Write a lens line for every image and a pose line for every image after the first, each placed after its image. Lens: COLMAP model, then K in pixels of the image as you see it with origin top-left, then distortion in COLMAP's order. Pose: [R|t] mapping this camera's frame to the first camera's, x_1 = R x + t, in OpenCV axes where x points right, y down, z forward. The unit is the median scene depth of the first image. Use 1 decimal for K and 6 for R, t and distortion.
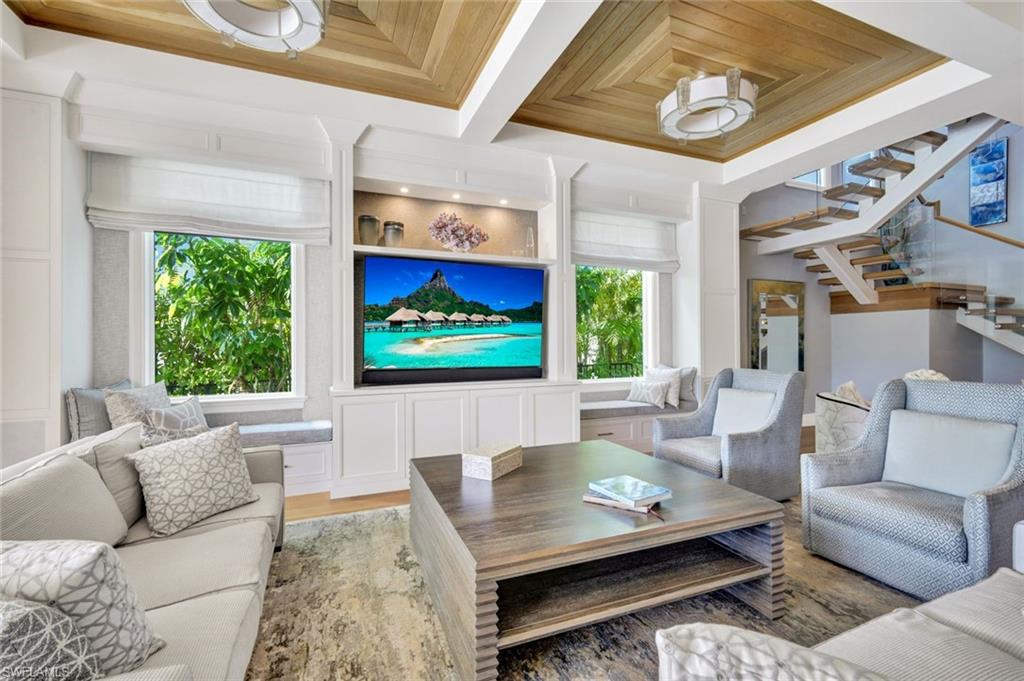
lens RADIAL K [[444.7, 0, 508.5], [0, 444.7, 341.8], [0, 0, 1]] dist [0.011639, 0.000182]
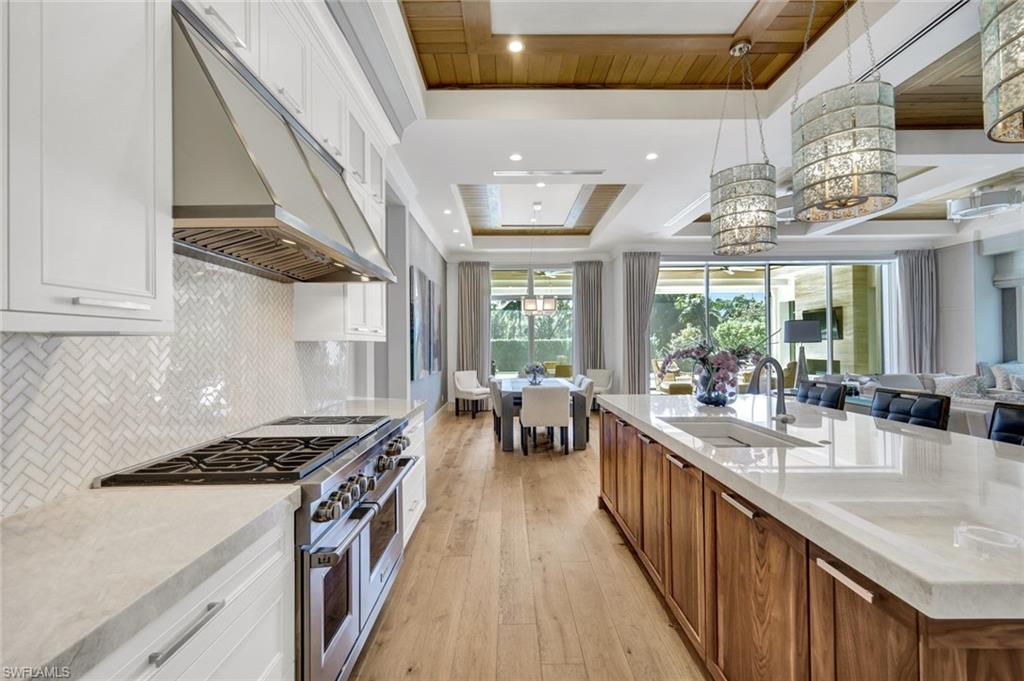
lens RADIAL K [[444.7, 0, 512.0], [0, 444.7, 336.9], [0, 0, 1]] dist [0.011639, 0.000182]
pose [[-0.374522, -0.012457, -0.927134, 2.000093], [0.005837, 0.999858, -0.015792, -0.006033], [0.927200, -0.011326, -0.374396, -0.364256]]
